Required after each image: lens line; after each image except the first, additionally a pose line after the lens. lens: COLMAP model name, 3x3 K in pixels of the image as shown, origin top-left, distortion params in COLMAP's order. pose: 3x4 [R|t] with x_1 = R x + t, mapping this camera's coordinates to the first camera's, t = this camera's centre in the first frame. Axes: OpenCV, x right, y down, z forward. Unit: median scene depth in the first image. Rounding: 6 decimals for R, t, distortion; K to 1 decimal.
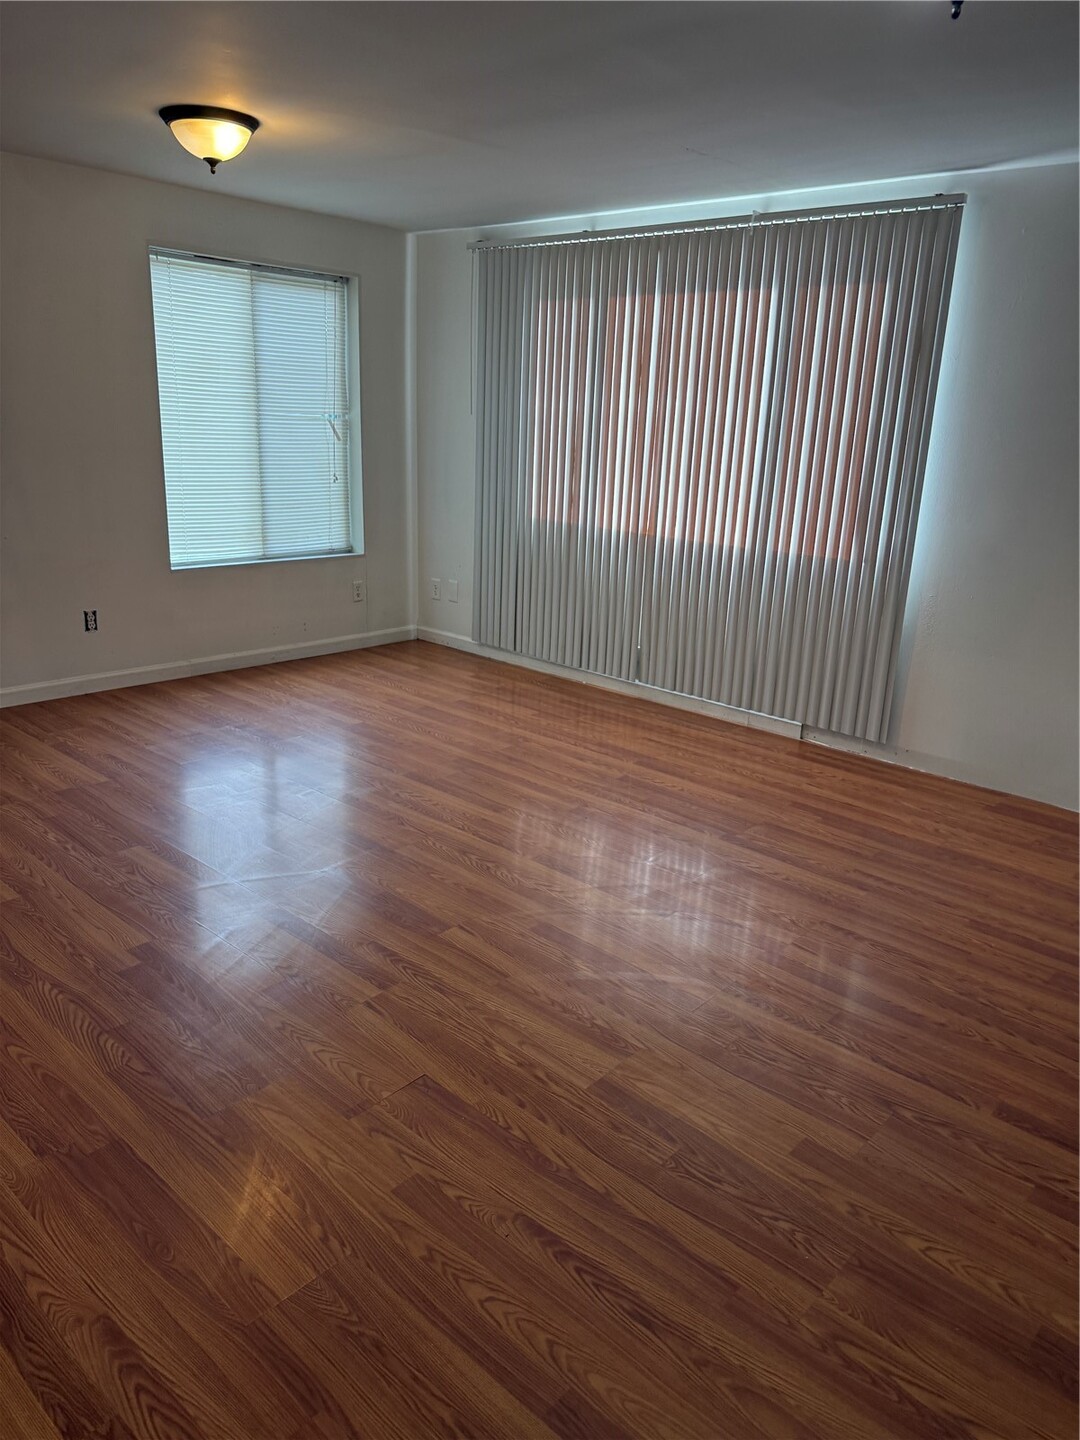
lens RADIAL K [[997.3, 0, 547.5], [0, 997.3, 724.5], [0, 0, 1]] dist [0.166107, -0.334463]
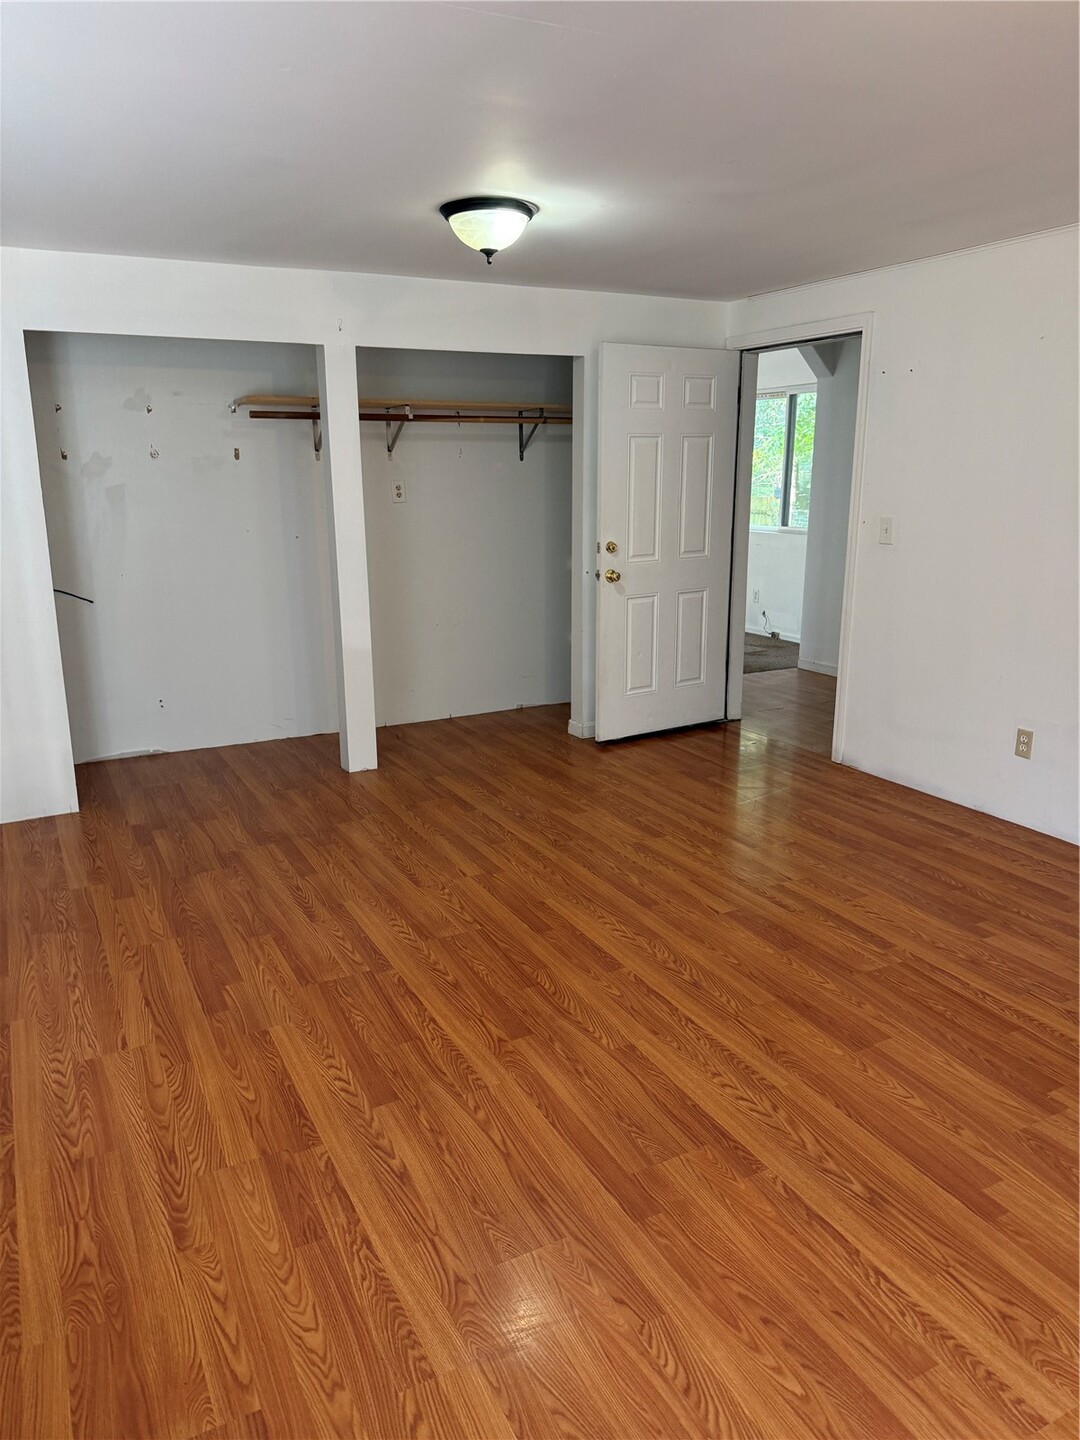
lens RADIAL K [[997.3, 0, 547.5], [0, 997.3, 724.5], [0, 0, 1]] dist [0.166107, -0.334463]
pose [[-0.938814, -0.118373, 0.323443, -0.155199], [0.071156, 0.852168, 0.518408, -0.375573], [-0.336994, 0.509704, -0.791604, 1.144771]]
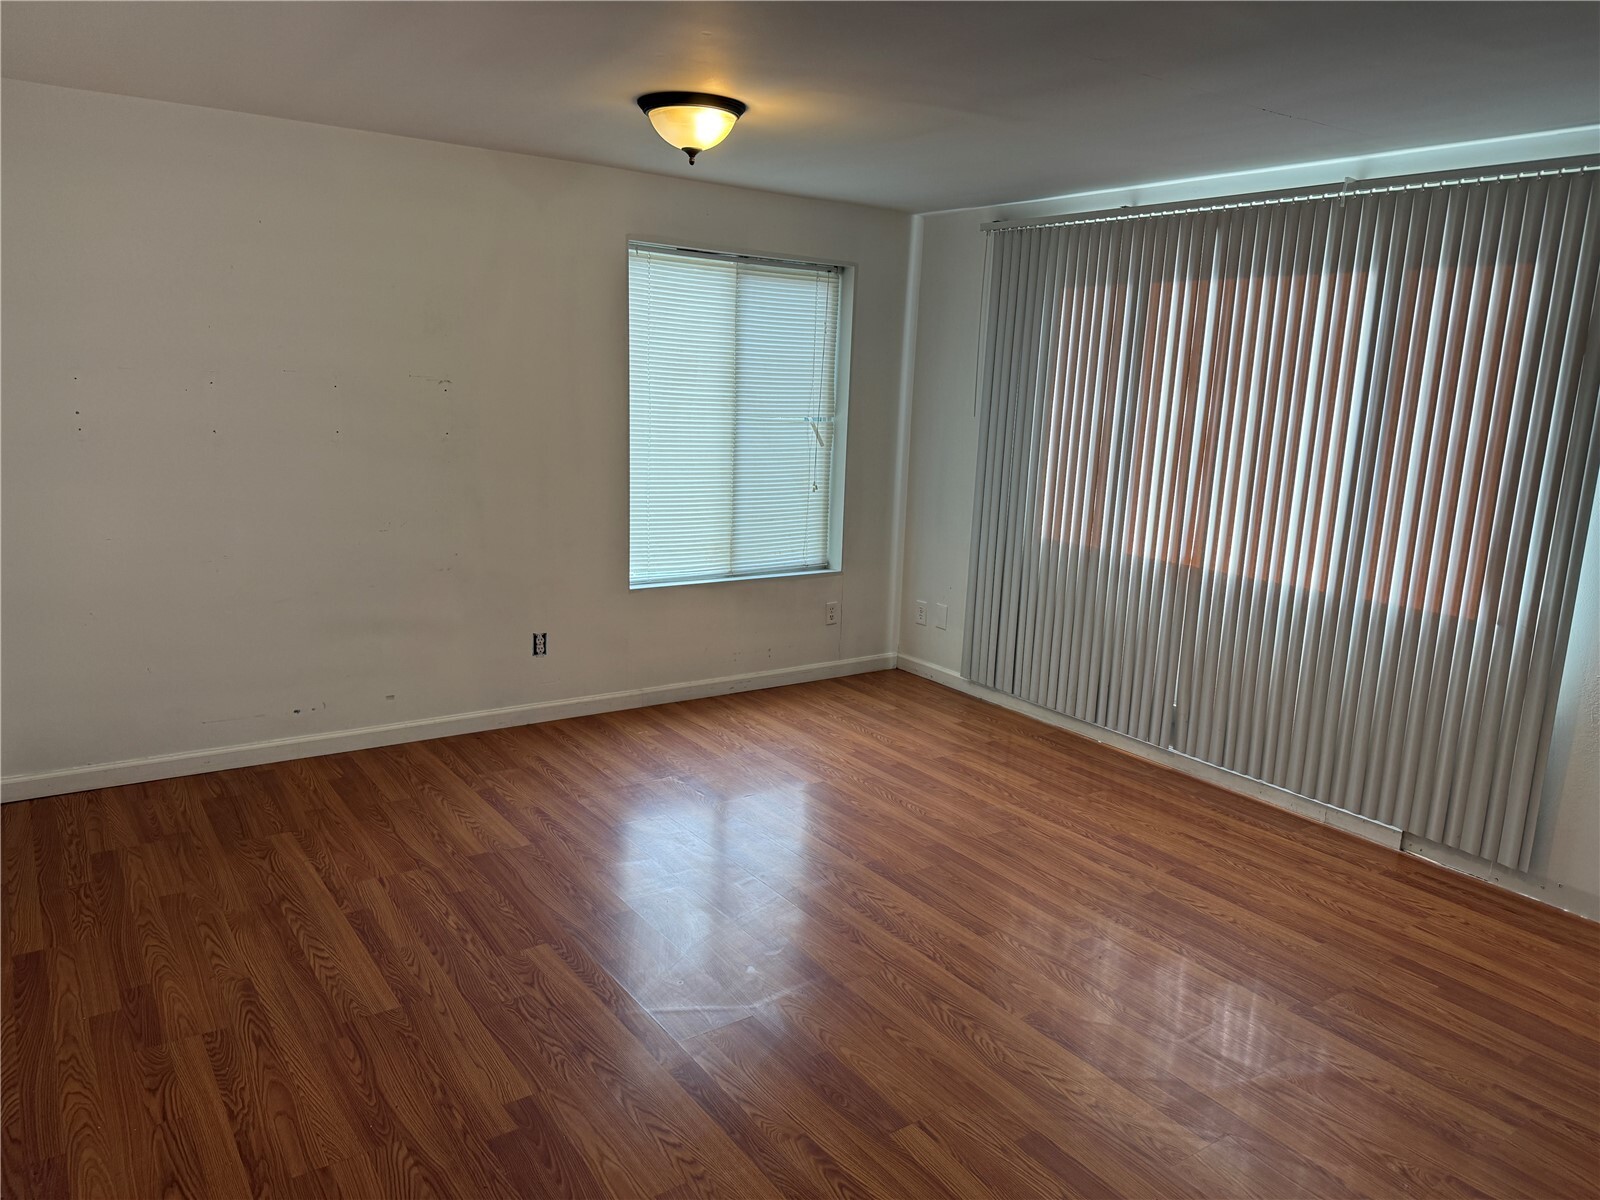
lens RADIAL K [[1108.1, 0, 815.4], [0, 1108.1, 621.3], [0, 0, 1]] dist [0.166107, -0.334463]
pose [[0.977068, 0.042475, -0.208648, -0.003009], [-0.061635, 0.994369, -0.086203, -0.054505], [0.203812, 0.097086, 0.974184, 0.084110]]
